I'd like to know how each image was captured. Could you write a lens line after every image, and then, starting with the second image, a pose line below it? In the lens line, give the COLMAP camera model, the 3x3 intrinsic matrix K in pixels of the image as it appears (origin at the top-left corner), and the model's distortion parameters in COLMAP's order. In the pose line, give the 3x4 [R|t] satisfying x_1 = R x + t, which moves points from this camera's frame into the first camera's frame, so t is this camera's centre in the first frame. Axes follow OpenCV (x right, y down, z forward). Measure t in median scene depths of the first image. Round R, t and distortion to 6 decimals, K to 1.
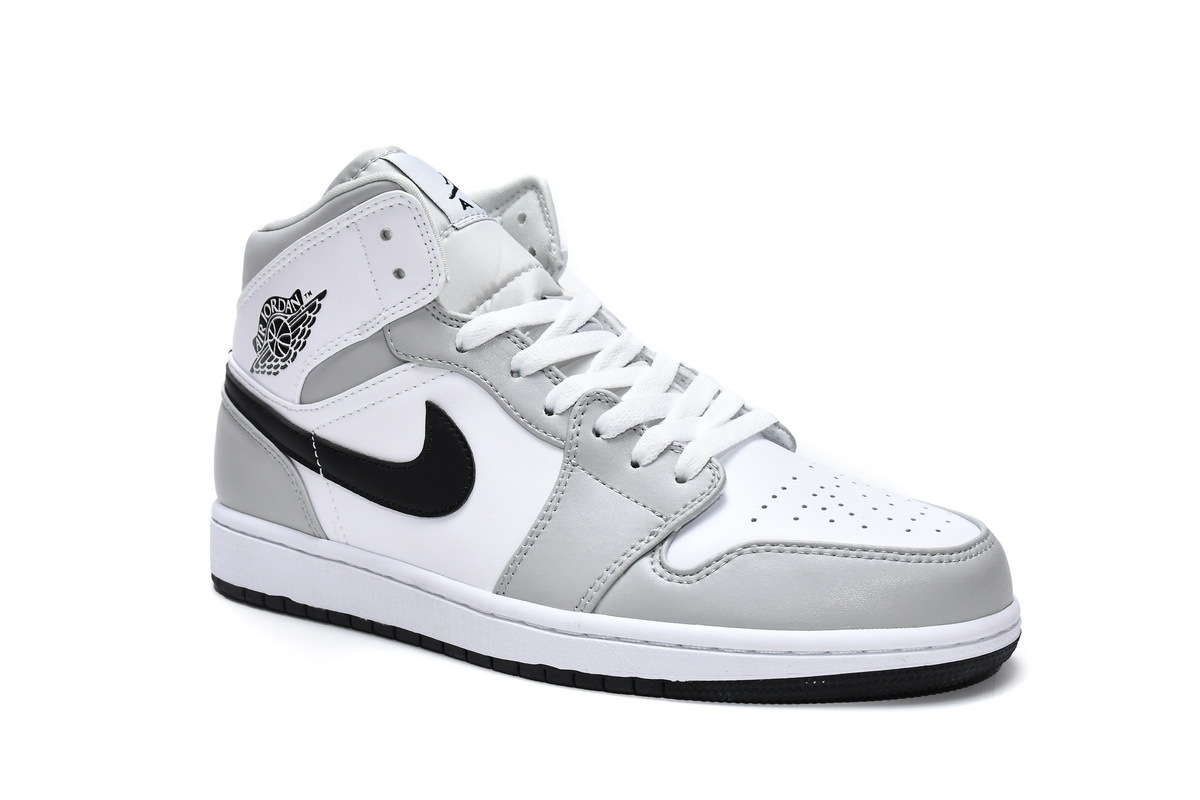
lens RADIAL K [[1493.2, 0, 600.0], [0, 1493.2, 400.0], [0, 0, 1]] dist [-0.007916, -0.001165]
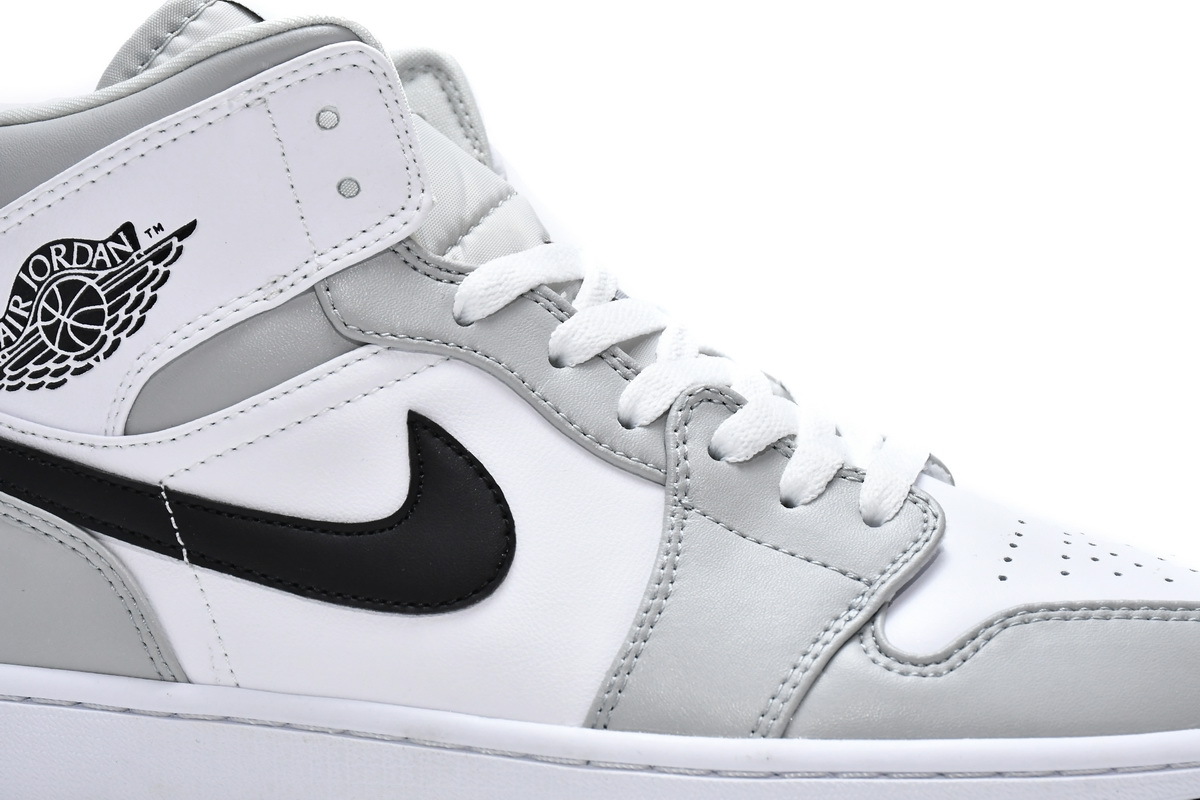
lens RADIAL K [[3698.4, 0, 600.0], [0, 3698.4, 400.0], [0, 0, 1]] dist [-0.017441, -0.783201]
pose [[0.913387, -0.001958, 0.407087, -0.613942], [0.055721, 0.991178, -0.120254, 0.167265], [-0.403260, 0.132522, 0.905439, -0.291348]]
